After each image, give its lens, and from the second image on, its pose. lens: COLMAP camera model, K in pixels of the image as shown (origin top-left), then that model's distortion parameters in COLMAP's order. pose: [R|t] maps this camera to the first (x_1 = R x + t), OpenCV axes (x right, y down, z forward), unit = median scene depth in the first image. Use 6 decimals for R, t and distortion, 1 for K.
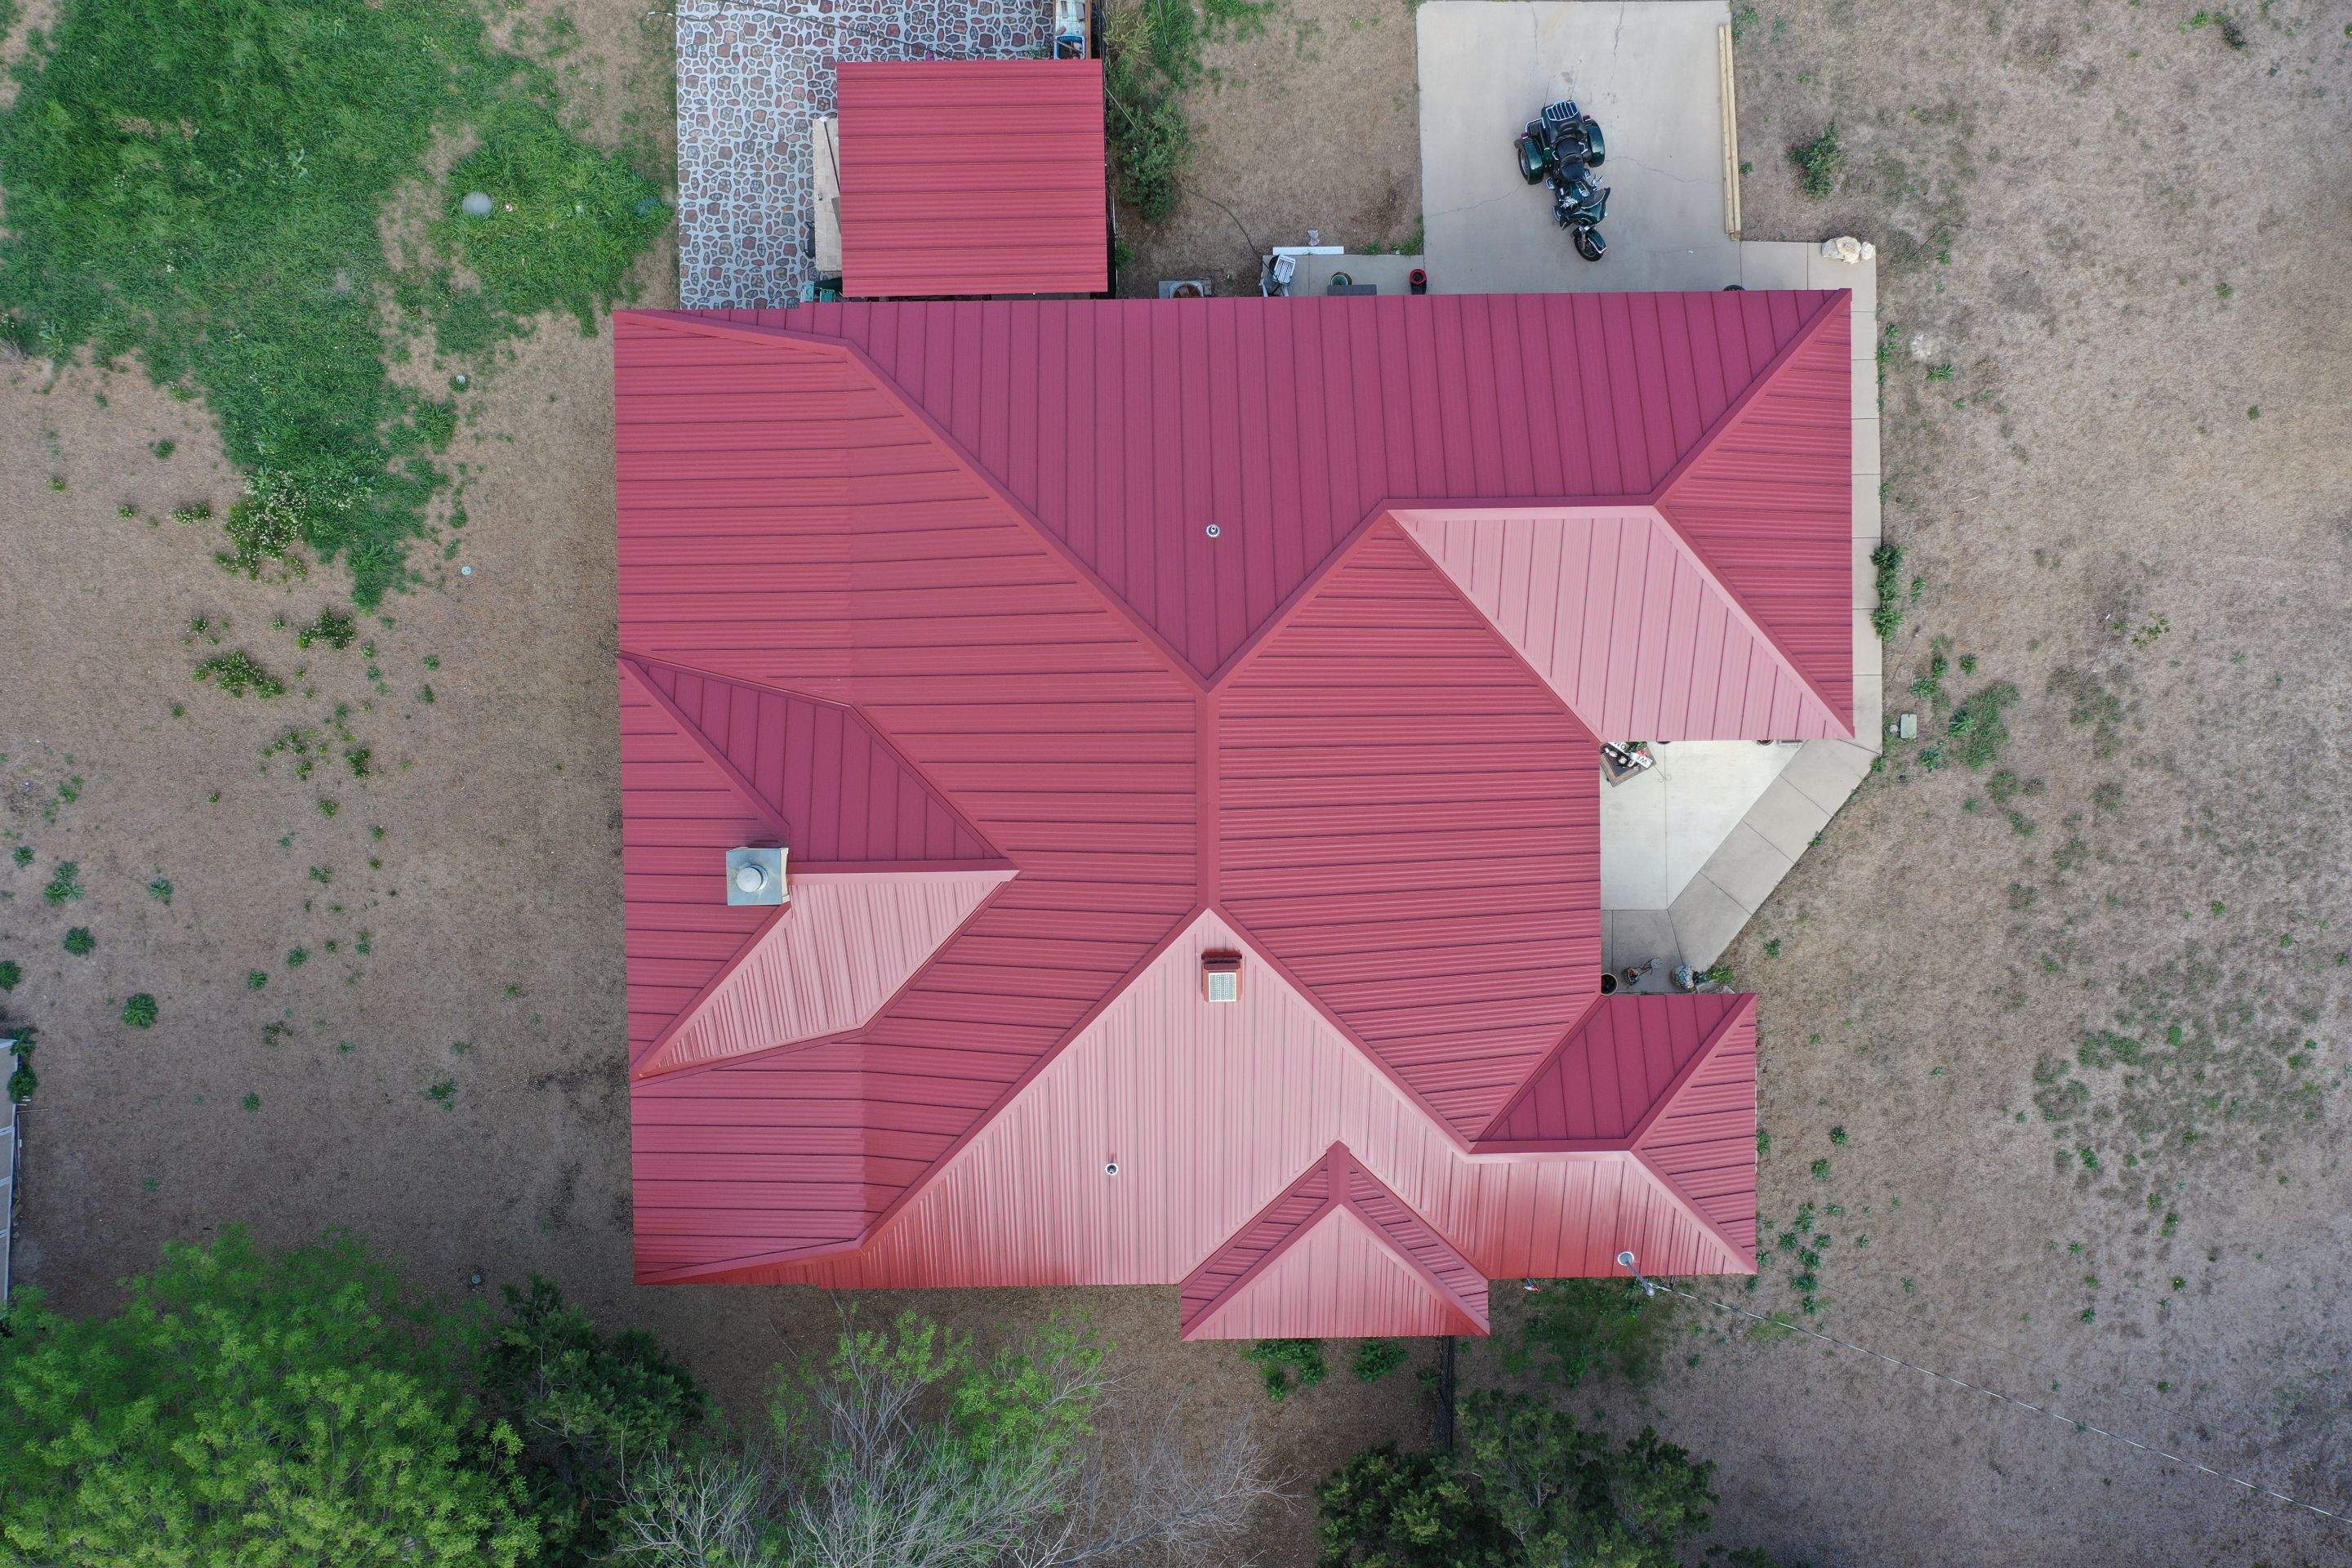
lens RADIAL K [[1862.8, 0, 1183.4], [0, 1862.8, 780.8], [0, 0, 1]] dist [0.002088, 0.003974]
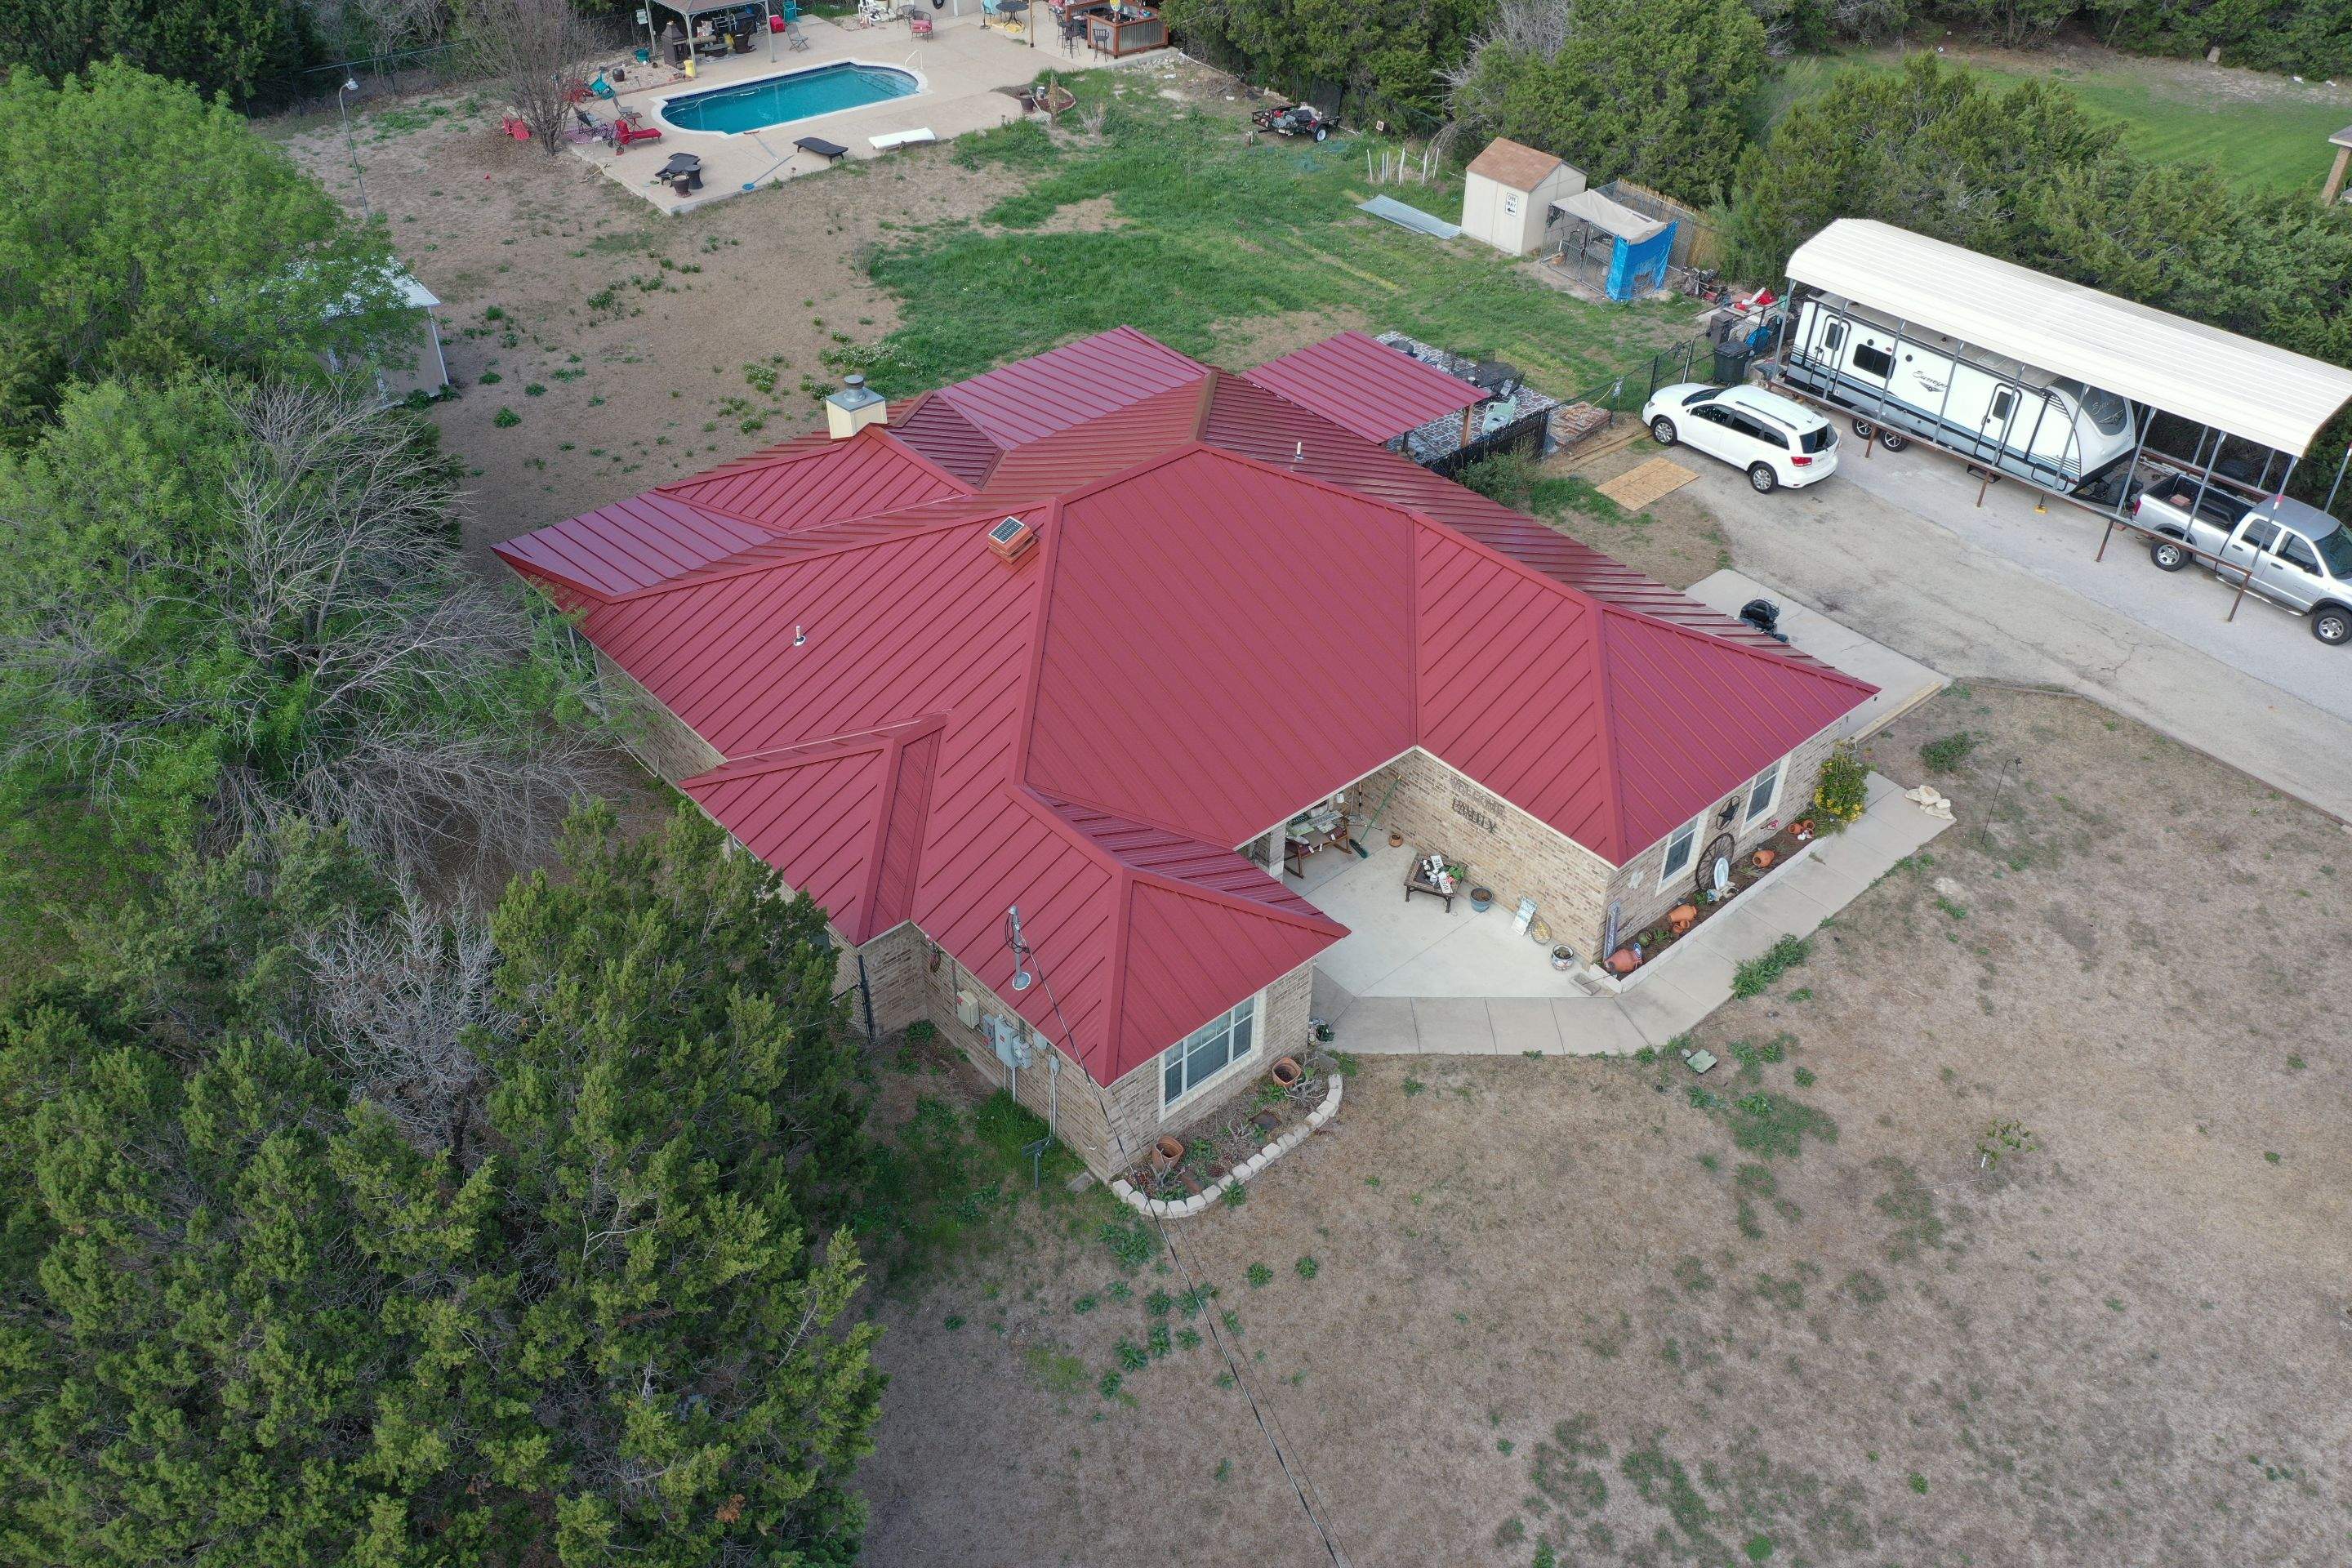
lens RADIAL K [[1862.8, 0, 1183.4], [0, 1862.8, 780.8], [0, 0, 1]] dist [0.002088, 0.003974]
pose [[0.652634, 0.455909, -0.605158, 0.710565], [-0.757078, 0.360727, -0.544711, 0.590501], [-0.030042, 0.813648, 0.580581, 0.404896]]
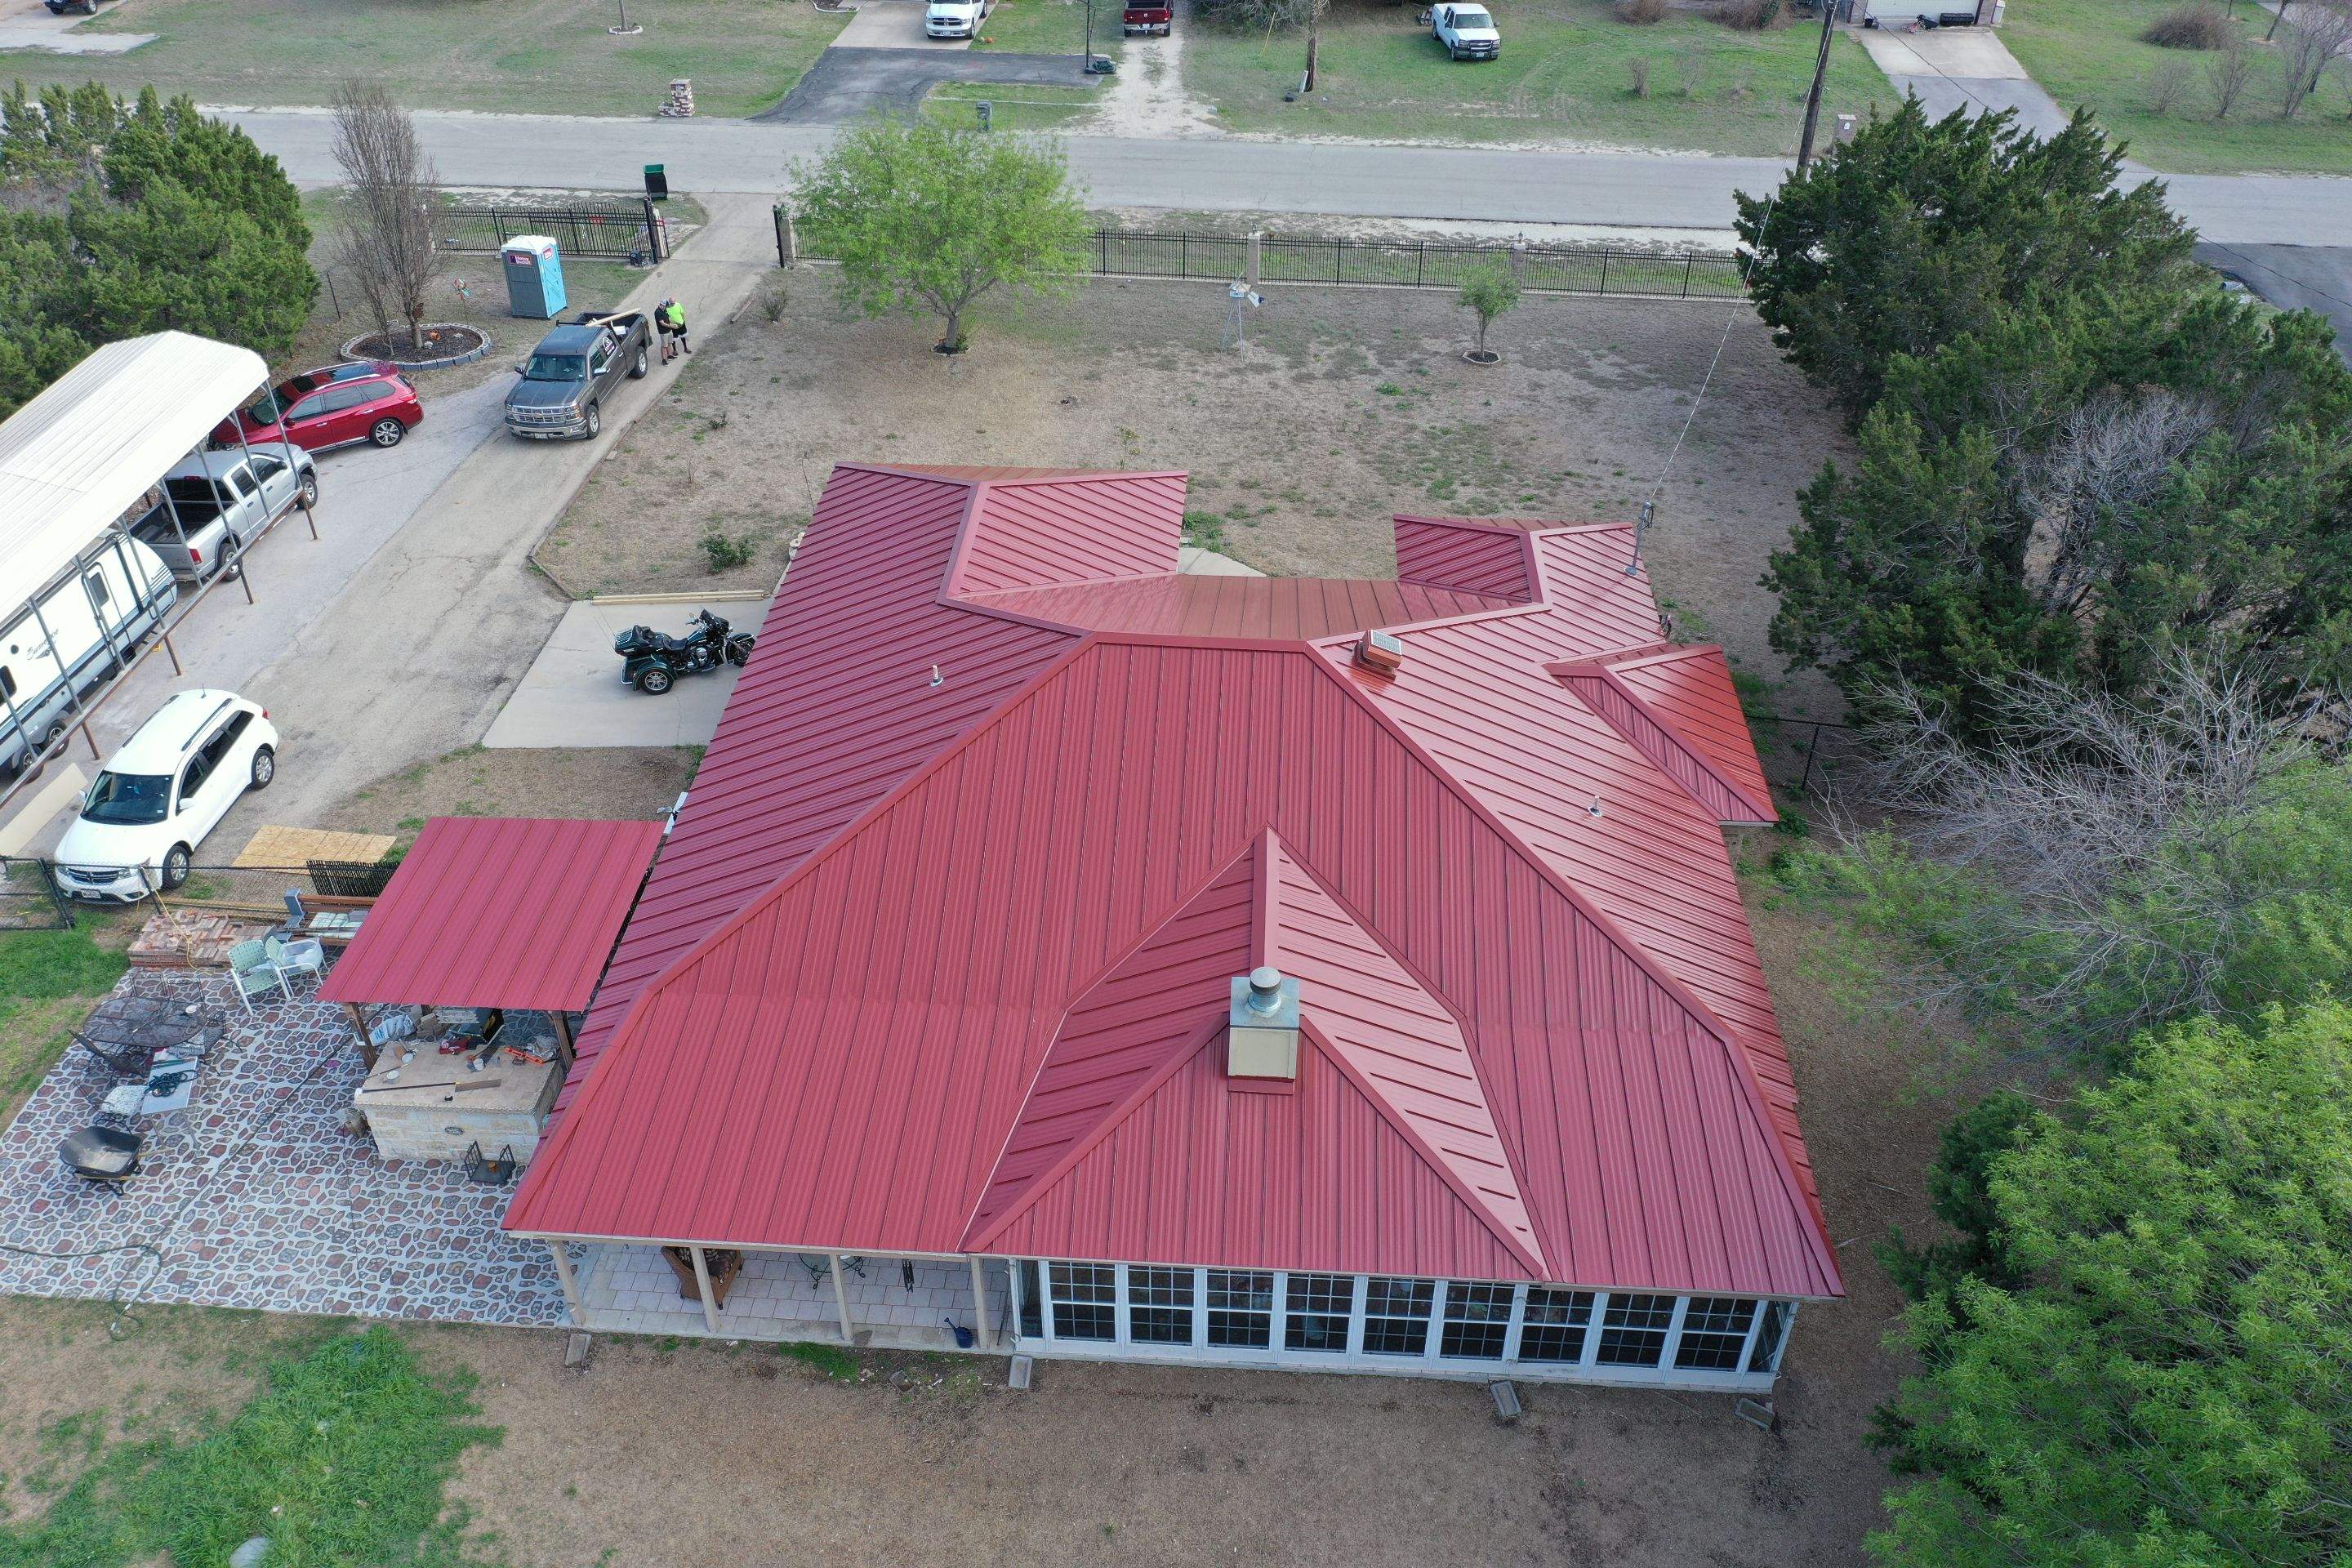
lens RADIAL K [[1810.3, 0, 1176.0], [0, 1810.3, 784.0], [0, 0, 1]] dist [0.002863, -0.002876]
pose [[0.067584, -0.609149, 0.790171, -0.687707], [0.997183, 0.015422, -0.073401, 0.060742], [0.032526, 0.792906, 0.608475, 0.396351]]
